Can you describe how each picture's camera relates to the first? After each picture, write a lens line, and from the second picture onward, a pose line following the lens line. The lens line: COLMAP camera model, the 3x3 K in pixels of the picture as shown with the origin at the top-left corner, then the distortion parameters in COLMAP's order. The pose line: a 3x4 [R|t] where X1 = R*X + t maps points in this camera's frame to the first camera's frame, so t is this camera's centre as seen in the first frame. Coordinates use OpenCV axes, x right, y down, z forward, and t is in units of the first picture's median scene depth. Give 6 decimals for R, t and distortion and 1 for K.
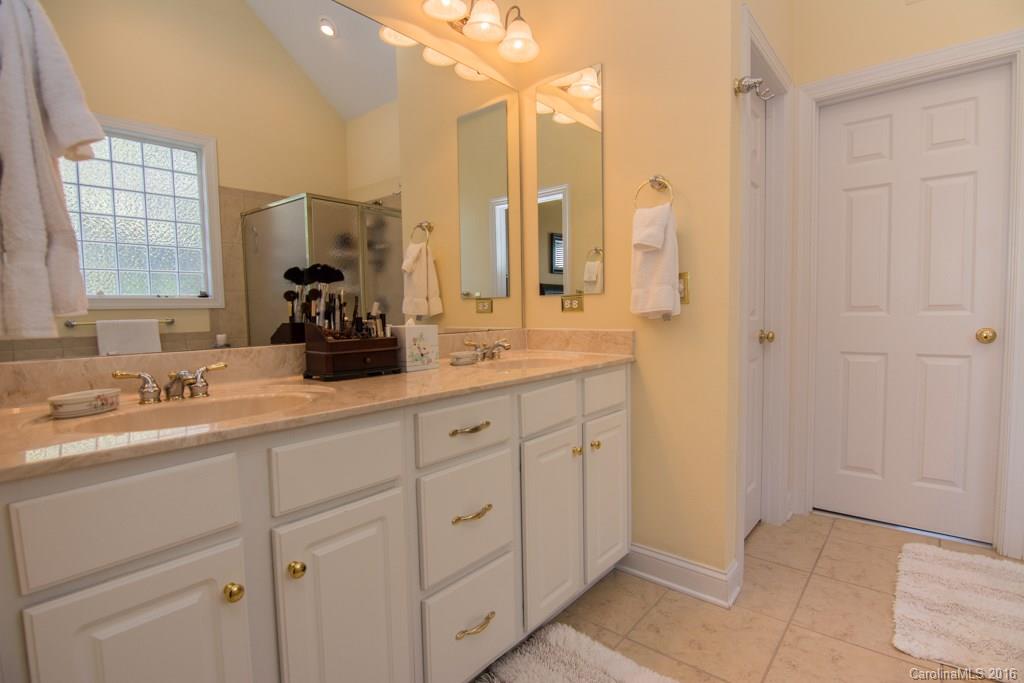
lens RADIAL K [[499.7, 0, 509.6], [0, 499.7, 343.3], [0, 0, 1]] dist [0.012296, -0.022714]
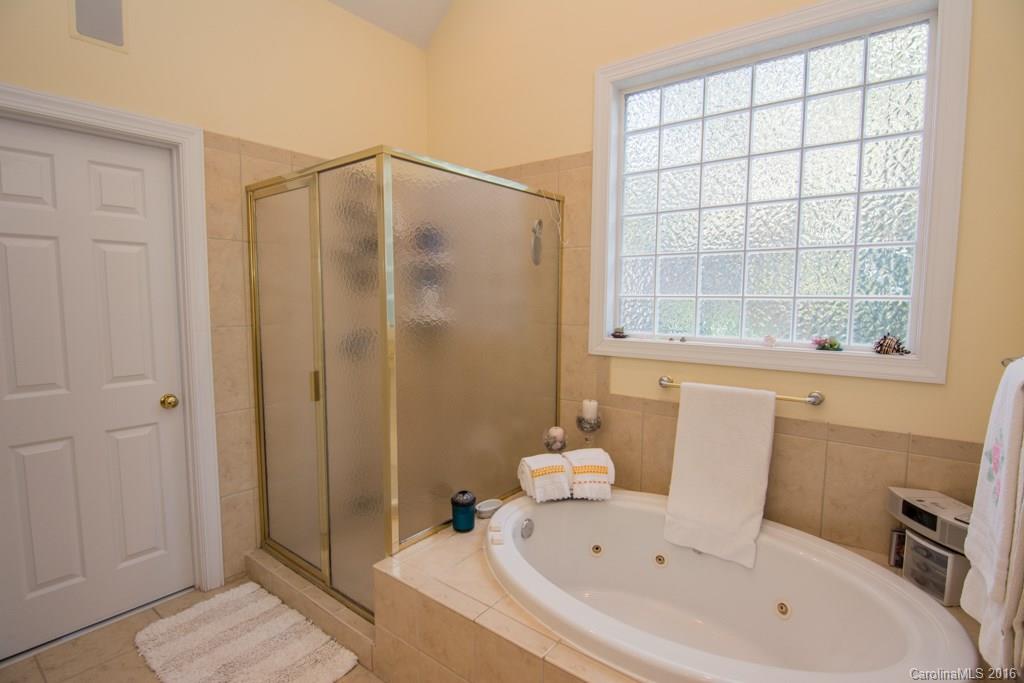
lens RADIAL K [[499.7, 0, 509.6], [0, 499.7, 343.3], [0, 0, 1]] dist [0.012296, -0.022714]
pose [[-0.045955, -0.072863, 0.996283, -0.123089], [0.063357, 0.995116, 0.075700, -0.169964], [-0.996932, 0.066601, -0.041114, 0.307501]]
